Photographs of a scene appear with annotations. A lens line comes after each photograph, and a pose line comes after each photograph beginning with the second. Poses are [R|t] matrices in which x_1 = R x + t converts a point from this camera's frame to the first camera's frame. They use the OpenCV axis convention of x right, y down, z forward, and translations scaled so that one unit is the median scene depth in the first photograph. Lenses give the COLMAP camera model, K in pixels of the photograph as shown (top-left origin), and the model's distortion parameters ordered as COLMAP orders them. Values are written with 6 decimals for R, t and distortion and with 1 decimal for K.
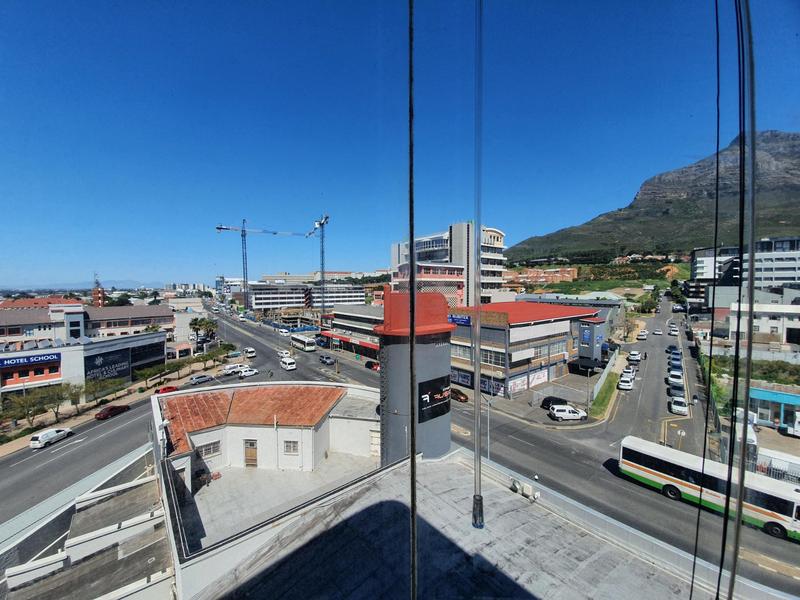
lens RADIAL K [[303.9, 0, 400.0], [0, 303.9, 300.0], [0, 0, 1]] dist [0.001363, -0.012098]
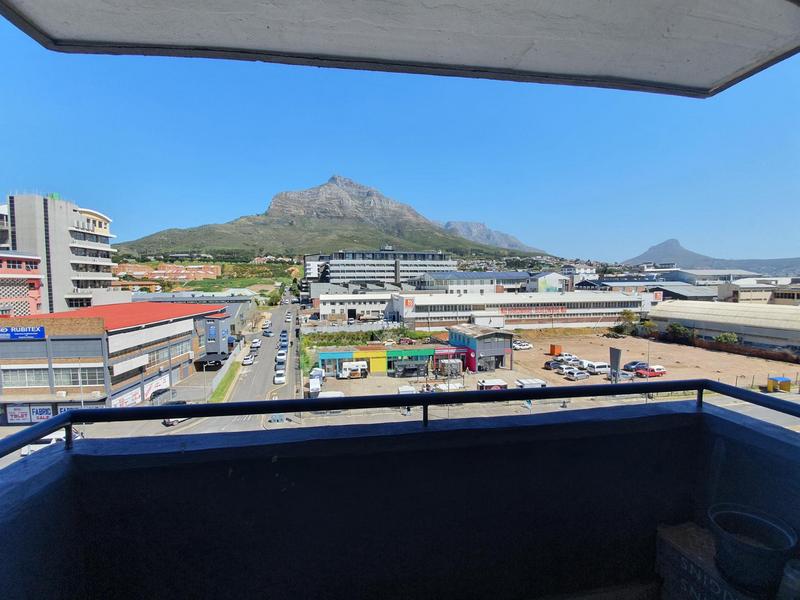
lens RADIAL K [[303.9, 0, 400.0], [0, 303.9, 300.0], [0, 0, 1]] dist [0.001363, -0.012098]
pose [[0.541367, -0.051808, 0.839189, 0.080716], [0.044134, 0.998475, 0.033171, 0.003221], [-0.839628, 0.019079, 0.542827, -0.074544]]
